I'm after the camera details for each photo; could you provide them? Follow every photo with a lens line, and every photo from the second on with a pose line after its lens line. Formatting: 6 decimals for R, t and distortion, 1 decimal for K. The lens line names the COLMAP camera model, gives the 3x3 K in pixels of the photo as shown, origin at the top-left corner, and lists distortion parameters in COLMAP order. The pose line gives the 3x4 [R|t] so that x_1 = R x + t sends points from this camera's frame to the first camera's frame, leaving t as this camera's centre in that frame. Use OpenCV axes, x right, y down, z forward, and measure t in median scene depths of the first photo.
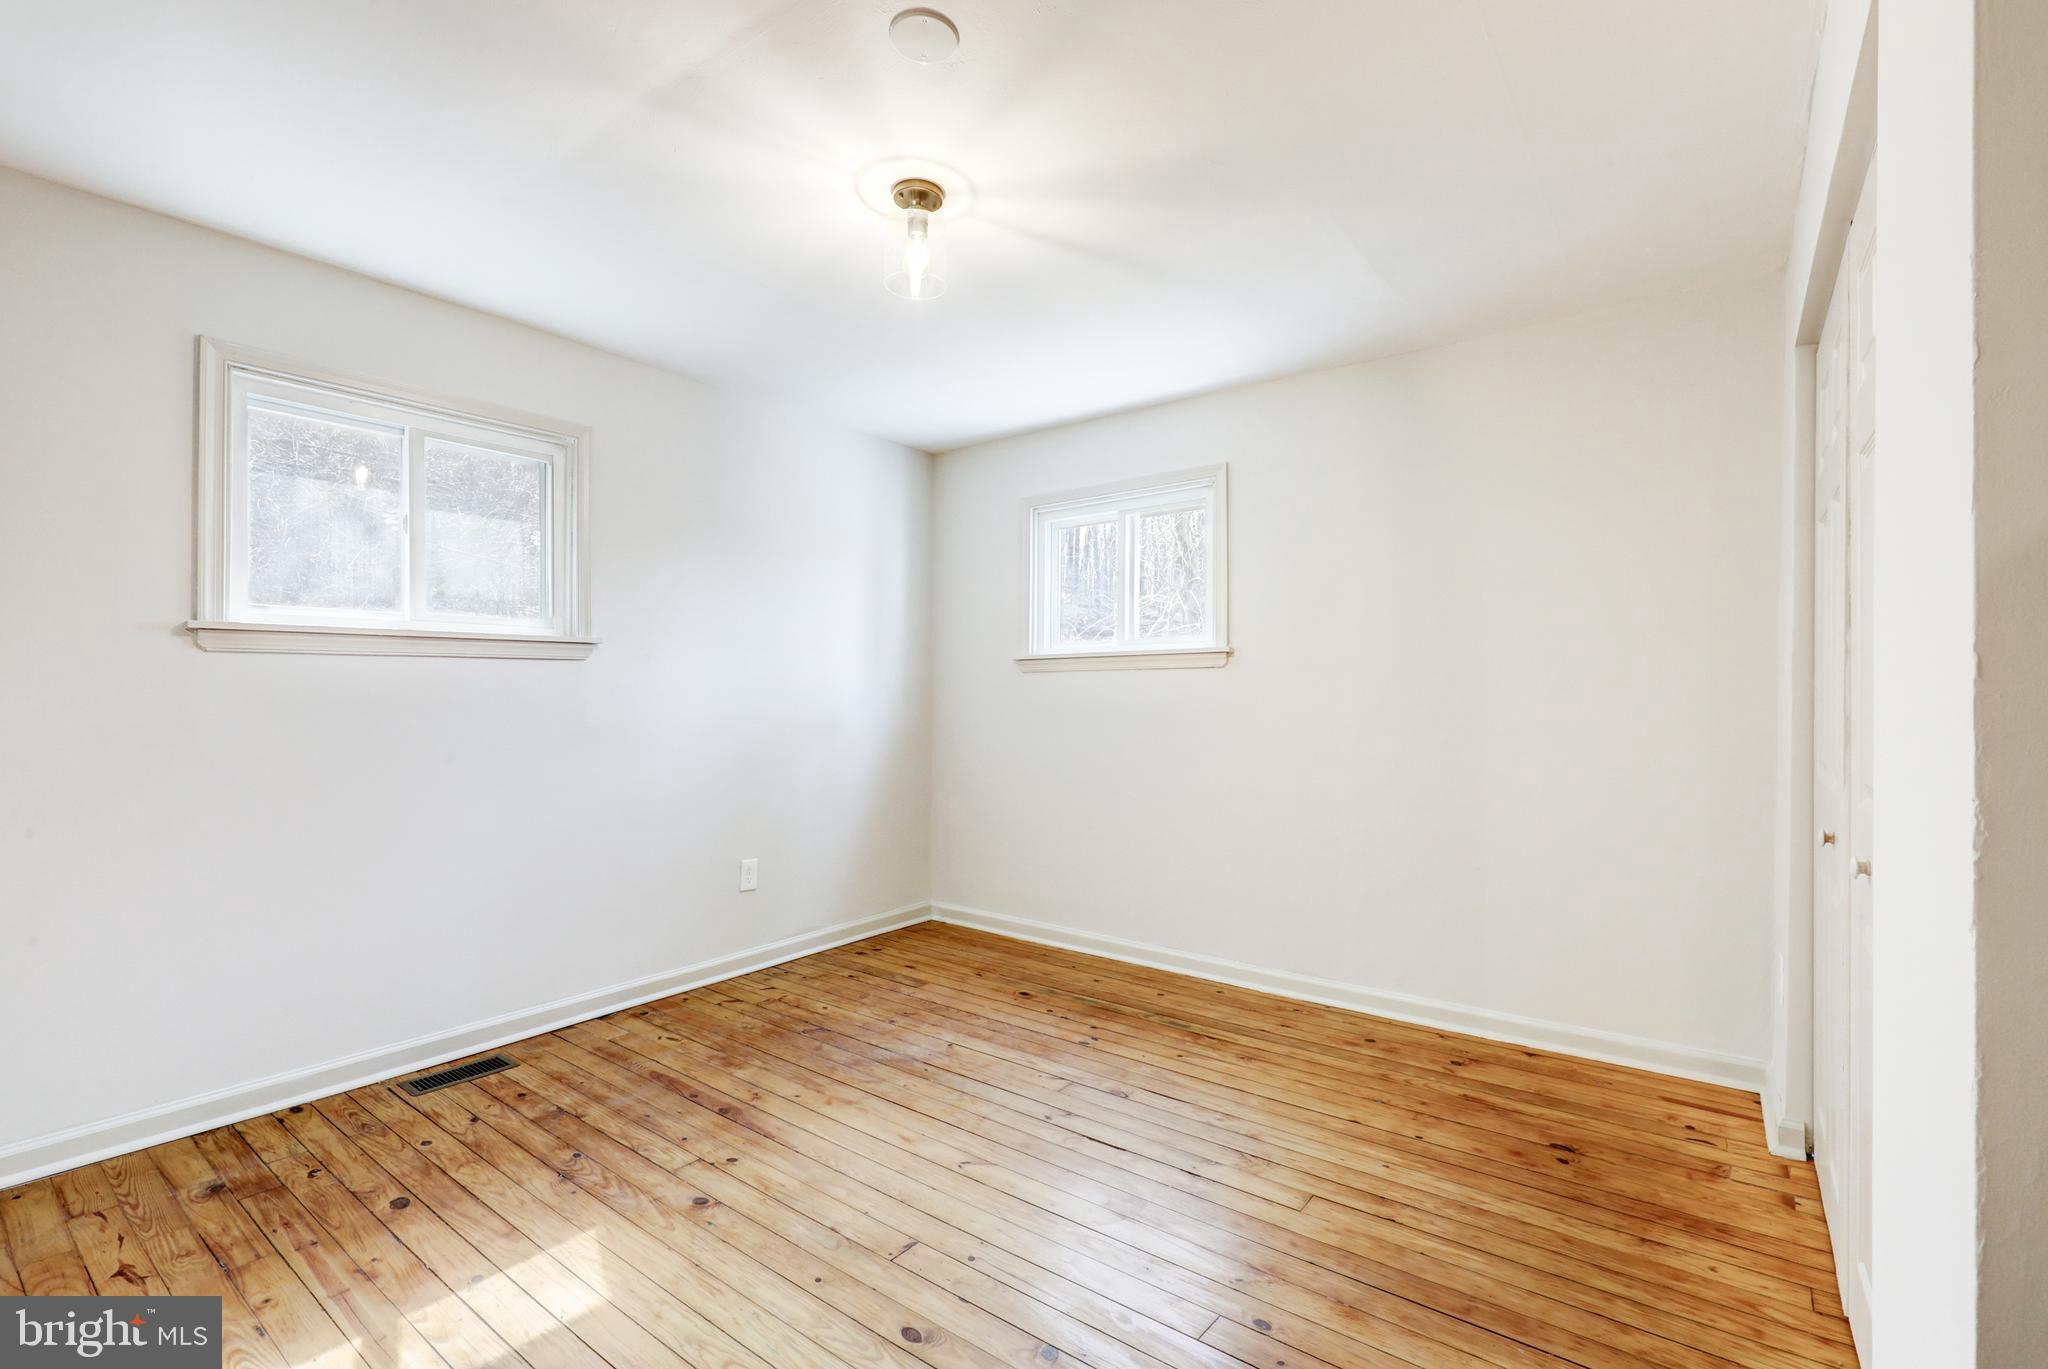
lens RADIAL K [[939.6, 0, 1025.3], [0, 939.6, 703.0], [0, 0, 1]] dist [-0.010782, -0.000402]
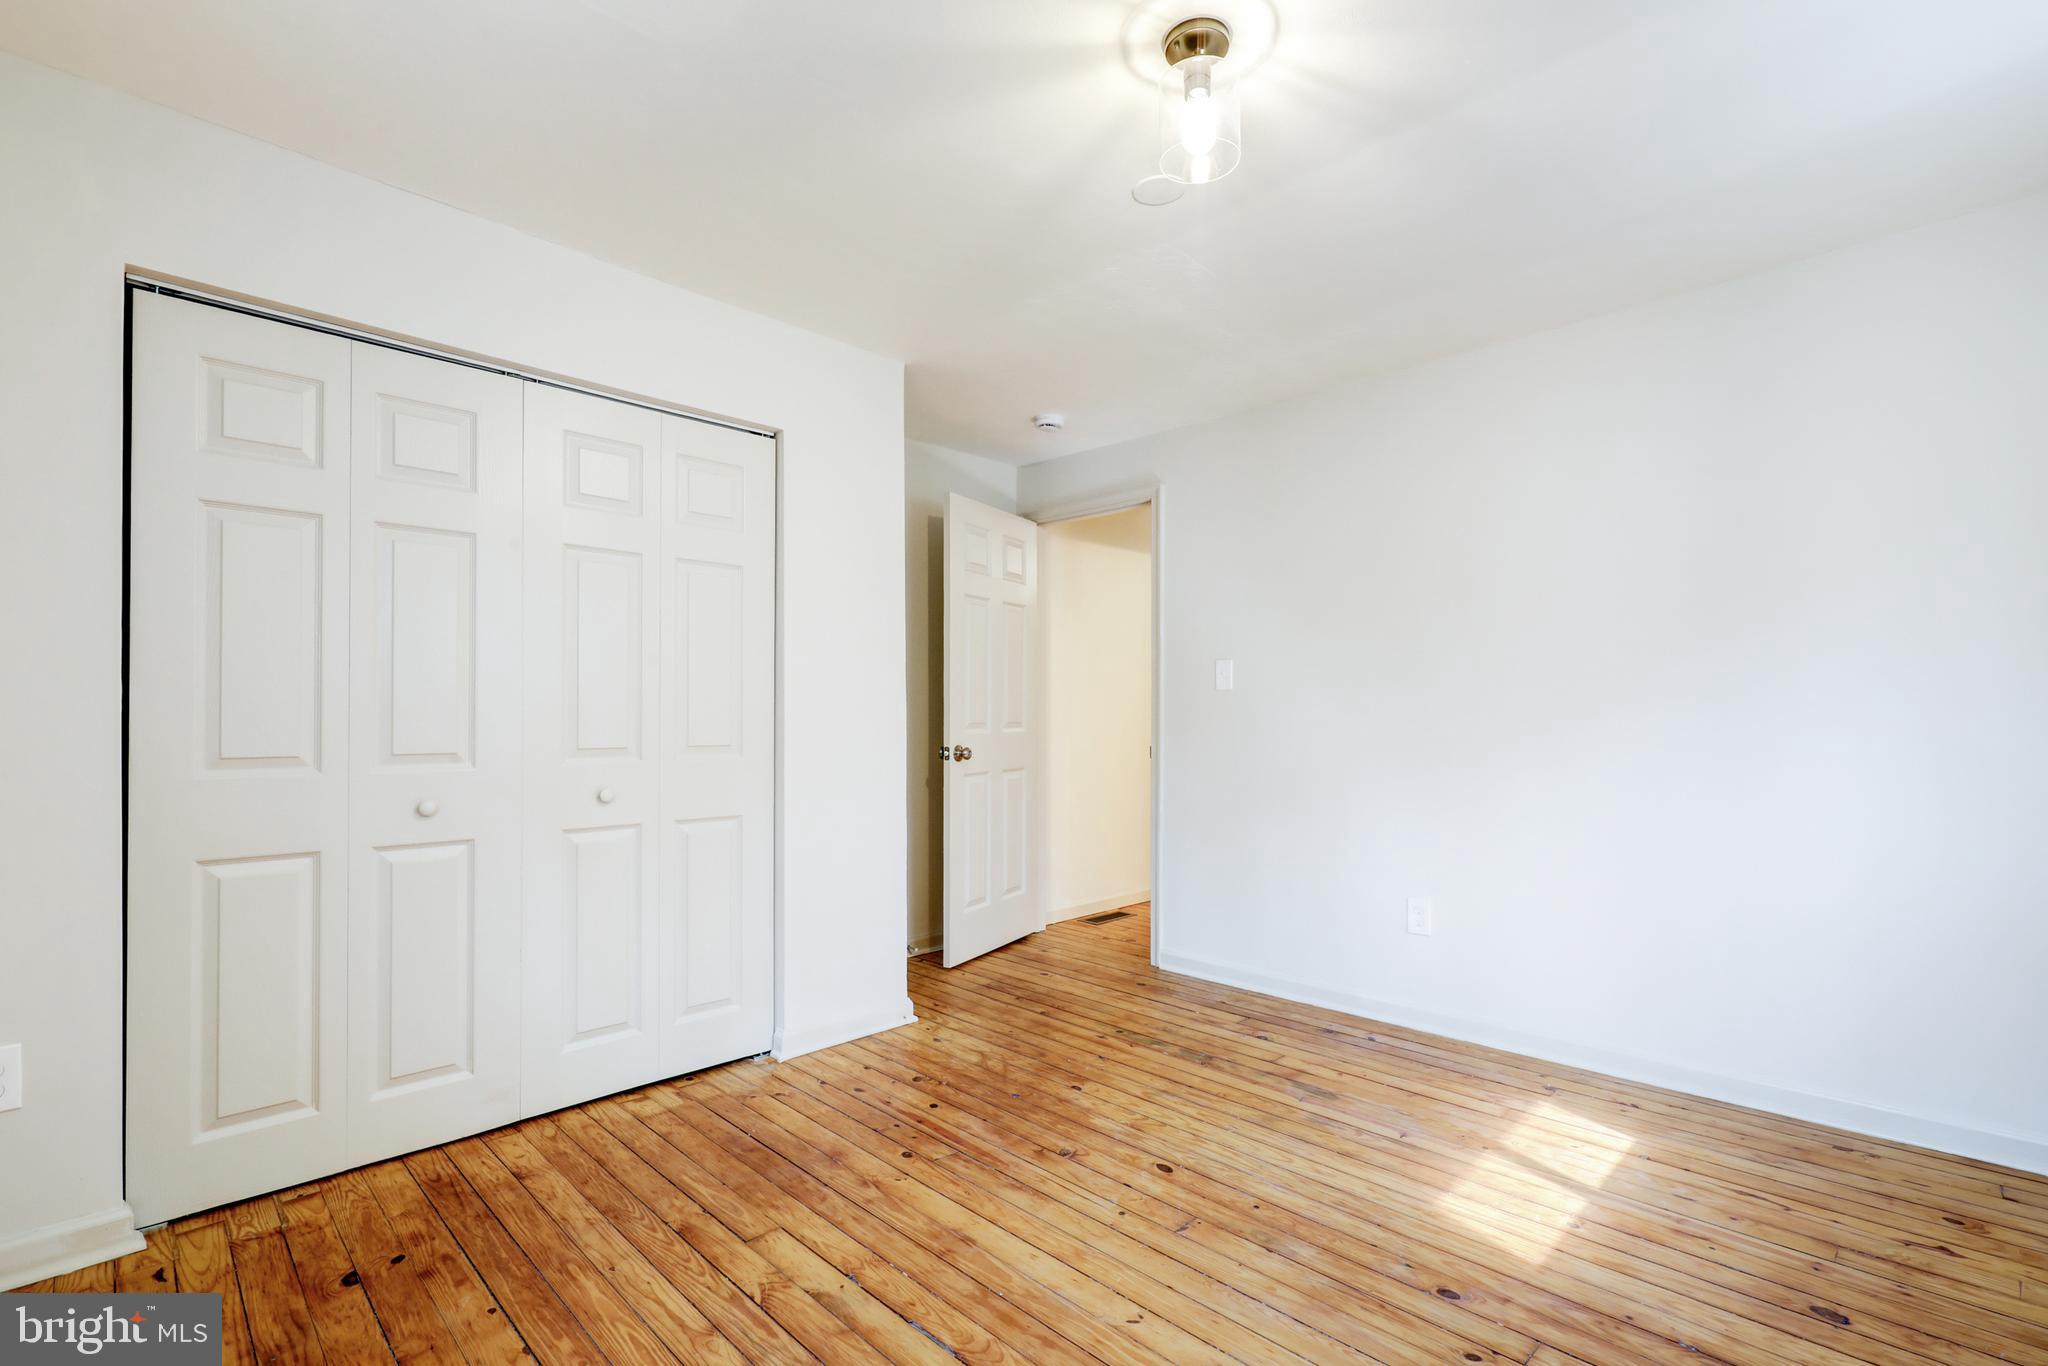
lens RADIAL K [[939.6, 0, 1025.3], [0, 939.6, 701.5], [0, 0, 1]] dist [-0.010782, -0.000402]
pose [[-0.991552, -0.000750, 0.129705, -0.078608], [-0.001447, 0.999985, -0.005281, 0.006258], [-0.129699, -0.005424, -0.991539, 1.884018]]
